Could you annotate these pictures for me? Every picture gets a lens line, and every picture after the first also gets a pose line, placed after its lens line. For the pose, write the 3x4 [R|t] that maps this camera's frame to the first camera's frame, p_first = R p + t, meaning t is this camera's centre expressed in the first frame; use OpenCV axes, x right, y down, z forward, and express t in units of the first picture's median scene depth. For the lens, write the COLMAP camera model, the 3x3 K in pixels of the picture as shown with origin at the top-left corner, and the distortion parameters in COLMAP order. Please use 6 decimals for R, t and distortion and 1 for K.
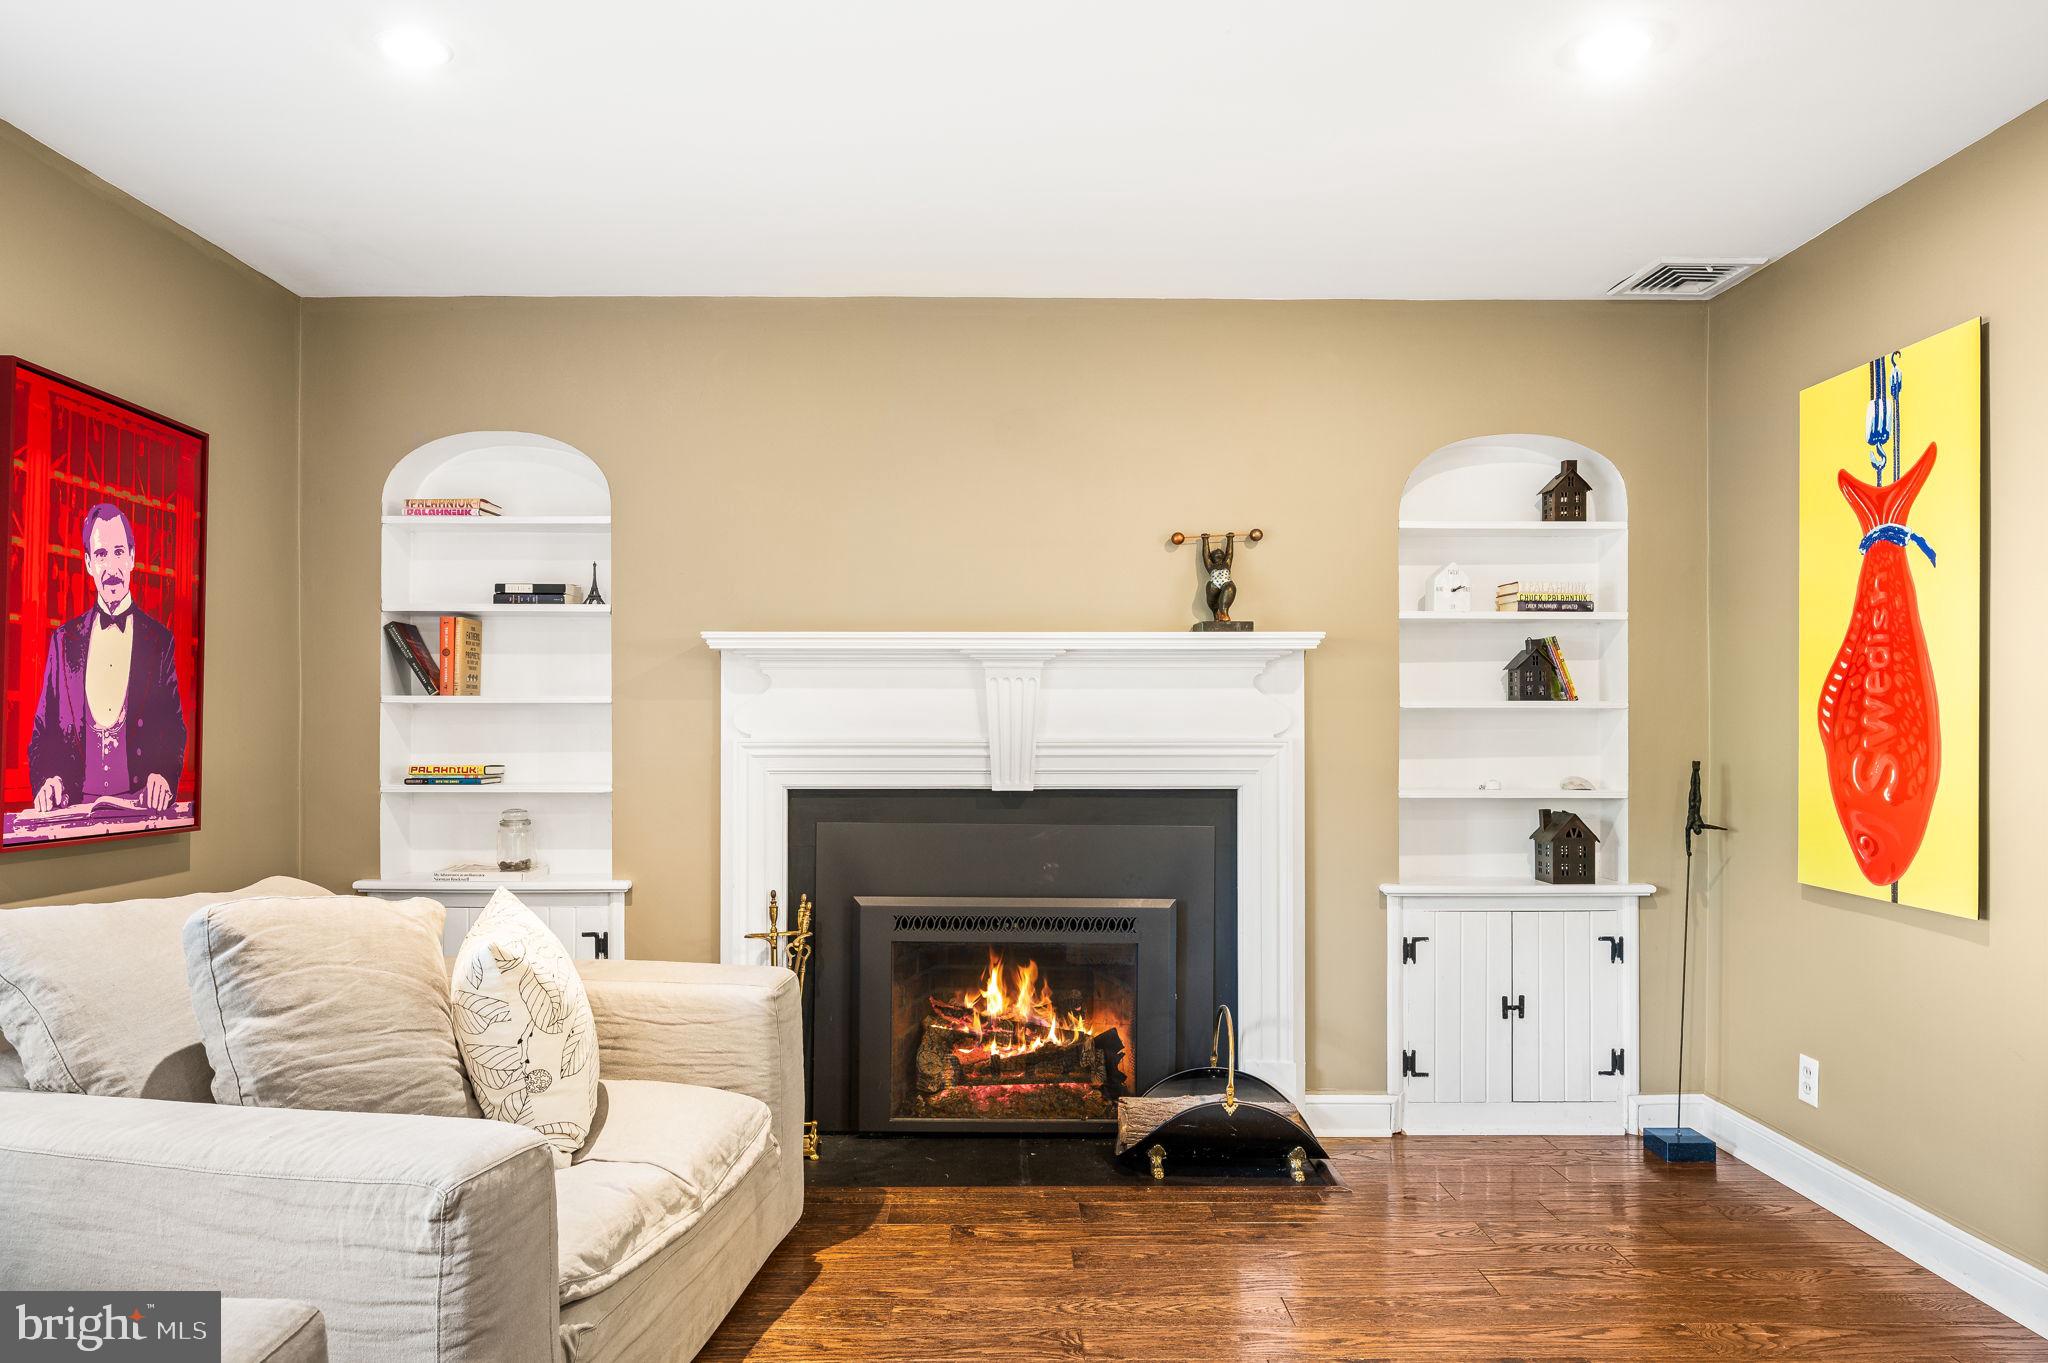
lens RADIAL K [[1268.0, 0, 1021.0], [0, 1268.0, 716.4], [0, 0, 1]] dist [-0.010388, -0.001174]
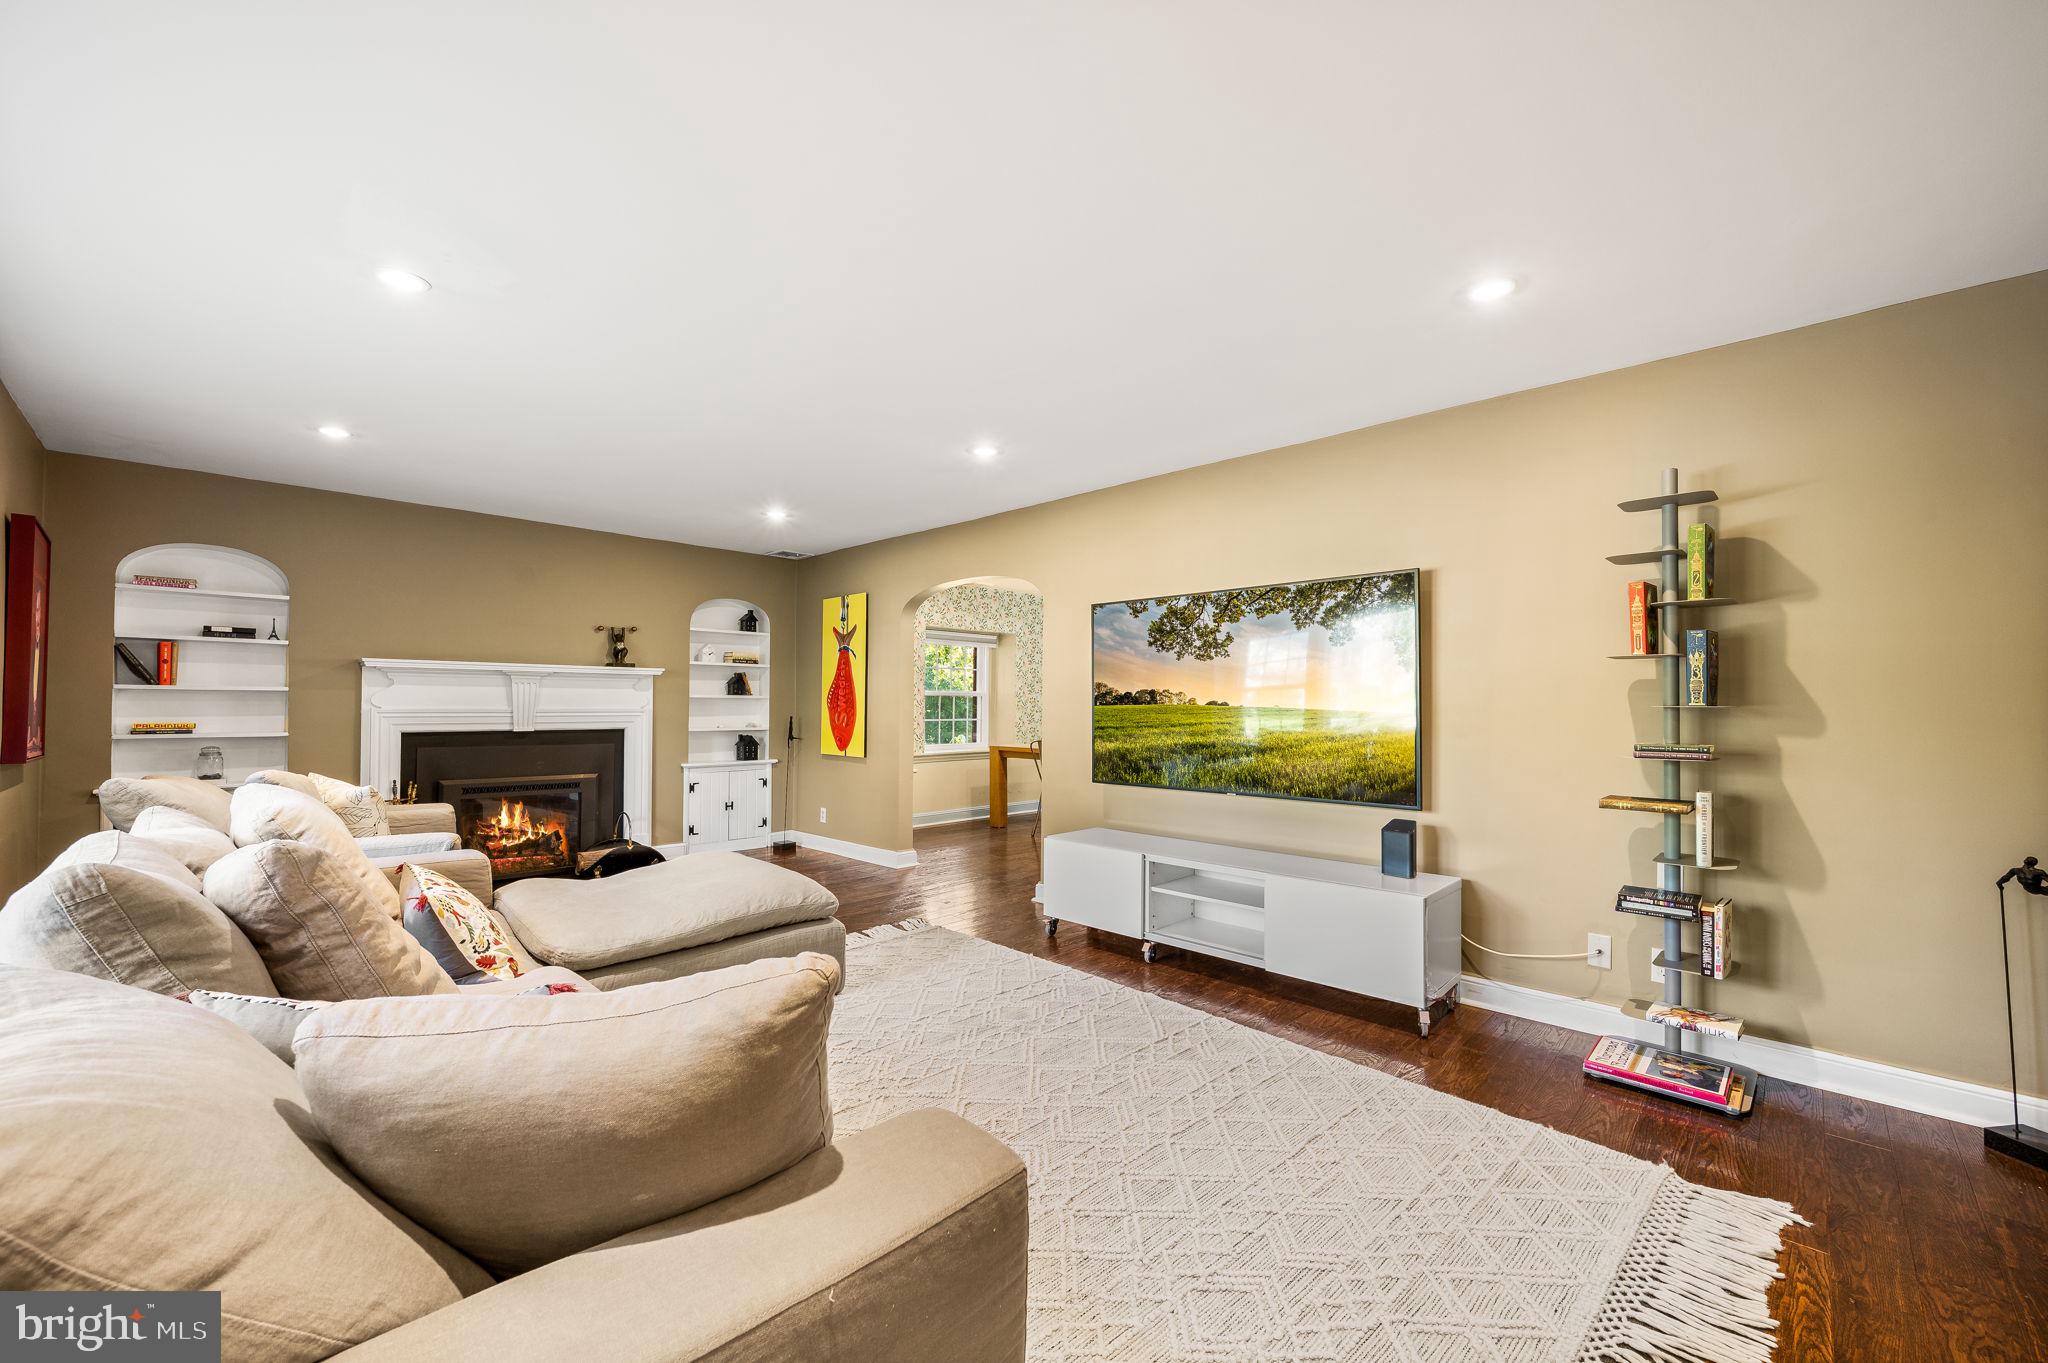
lens RADIAL K [[816.6, 0, 1035.4], [0, 816.6, 688.1], [0, 0, 1]] dist [-0.002330, -0.000190]
pose [[0.699636, 0.018394, 0.714262, -0.422270], [-0.006610, 0.999792, -0.019273, 0.002032], [-0.714469, 0.008763, 0.699612, -0.729280]]
